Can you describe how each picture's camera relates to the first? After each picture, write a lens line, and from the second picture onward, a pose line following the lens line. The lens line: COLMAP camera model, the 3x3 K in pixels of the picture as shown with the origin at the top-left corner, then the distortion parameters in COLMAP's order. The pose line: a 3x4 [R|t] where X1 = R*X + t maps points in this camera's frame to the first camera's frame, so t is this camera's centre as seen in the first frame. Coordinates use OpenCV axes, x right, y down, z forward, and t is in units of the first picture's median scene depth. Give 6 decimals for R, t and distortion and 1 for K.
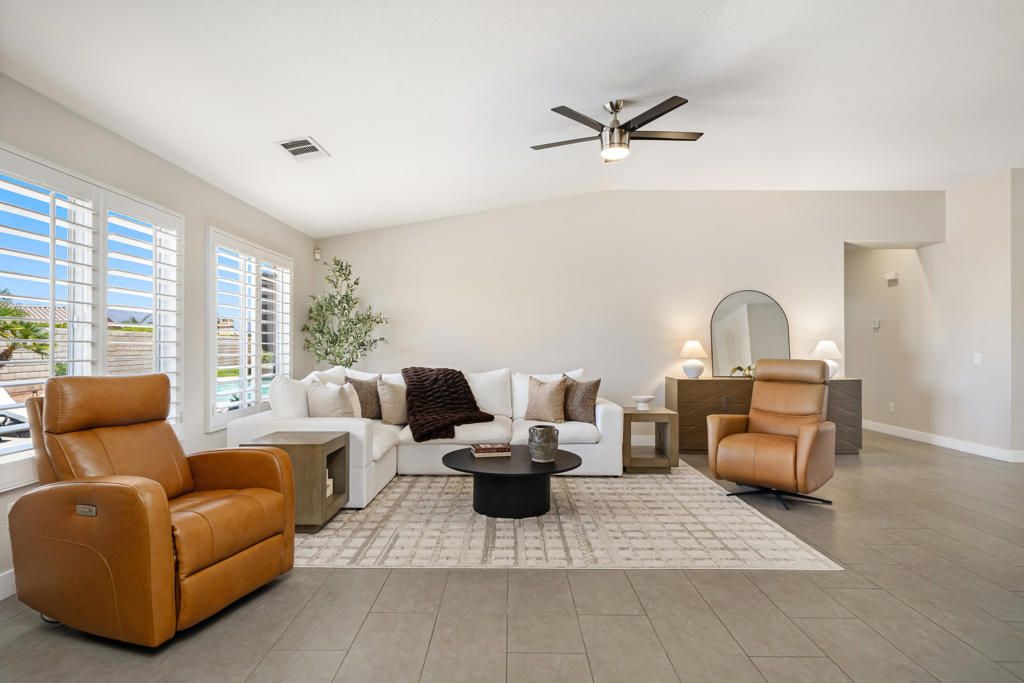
lens RADIAL K [[541.0, 0, 513.4], [0, 541.0, 342.7], [0, 0, 1]] dist [0.000869, 0.000311]
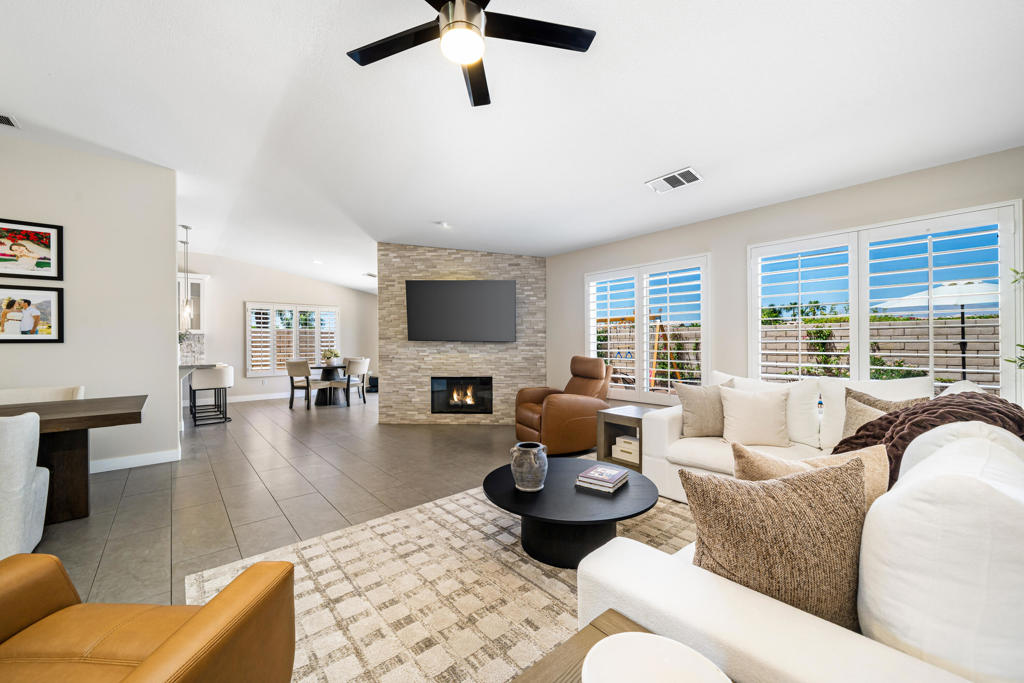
lens RADIAL K [[393.6, 0, 512.5], [0, 393.6, 344.9], [0, 0, 1]] dist [0.001209, 0.000044]
pose [[-0.754618, 0.004176, -0.656151, 0.546304], [0.008394, 0.999959, -0.003291, 0.000988], [0.656111, -0.007991, -0.754622, 1.681078]]
